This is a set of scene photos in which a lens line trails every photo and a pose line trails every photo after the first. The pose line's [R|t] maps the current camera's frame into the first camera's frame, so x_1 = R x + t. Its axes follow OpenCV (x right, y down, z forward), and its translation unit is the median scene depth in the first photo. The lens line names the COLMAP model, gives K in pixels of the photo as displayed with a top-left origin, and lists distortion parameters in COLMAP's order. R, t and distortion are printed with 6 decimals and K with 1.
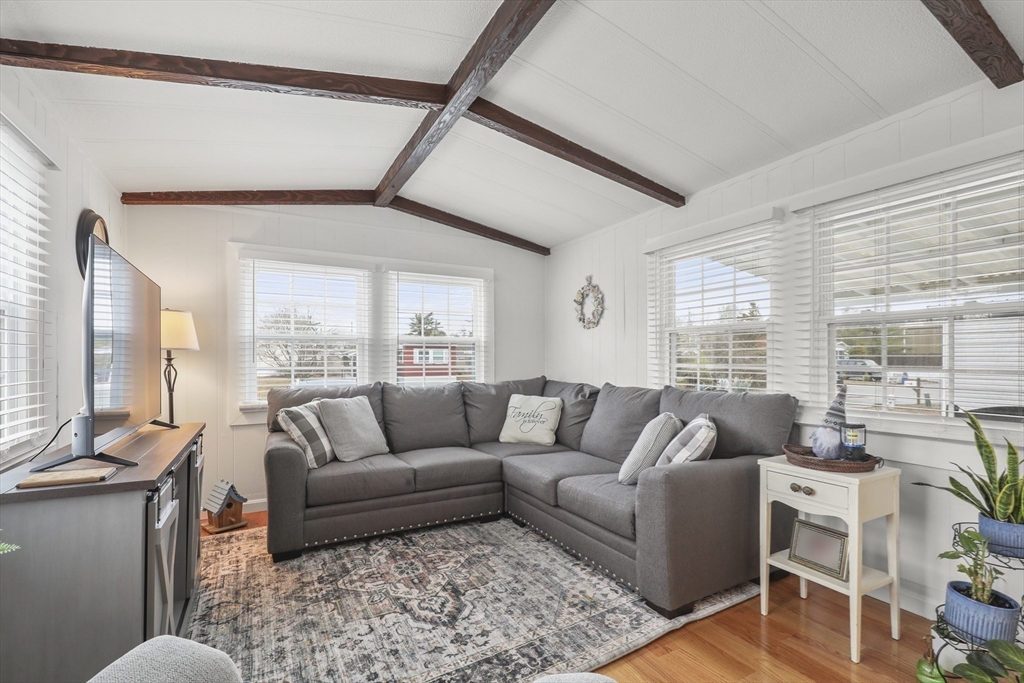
lens RADIAL K [[462.8, 0, 515.2], [0, 462.8, 352.6], [0, 0, 1]] dist [-0.003472, -0.000536]
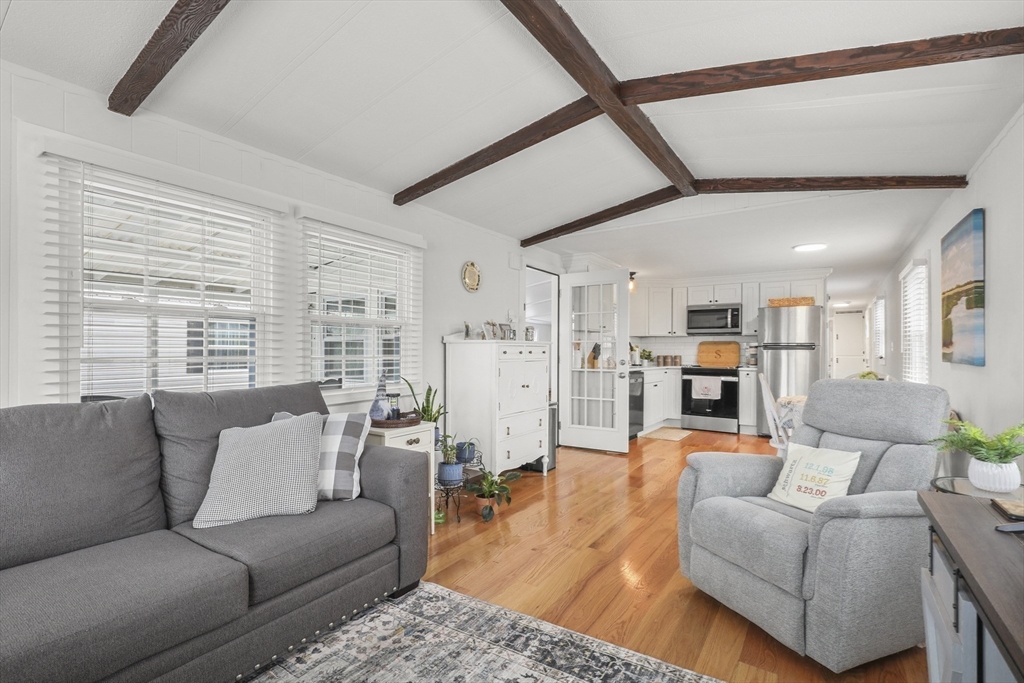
lens RADIAL K [[462.8, 0, 515.2], [0, 462.8, 352.6], [0, 0, 1]] dist [-0.003472, -0.000536]
pose [[-0.452597, -0.002348, 0.891712, -0.747214], [-0.006754, 0.999977, -0.000795, 0.018503], [-0.891690, -0.006382, -0.452603, 1.282140]]
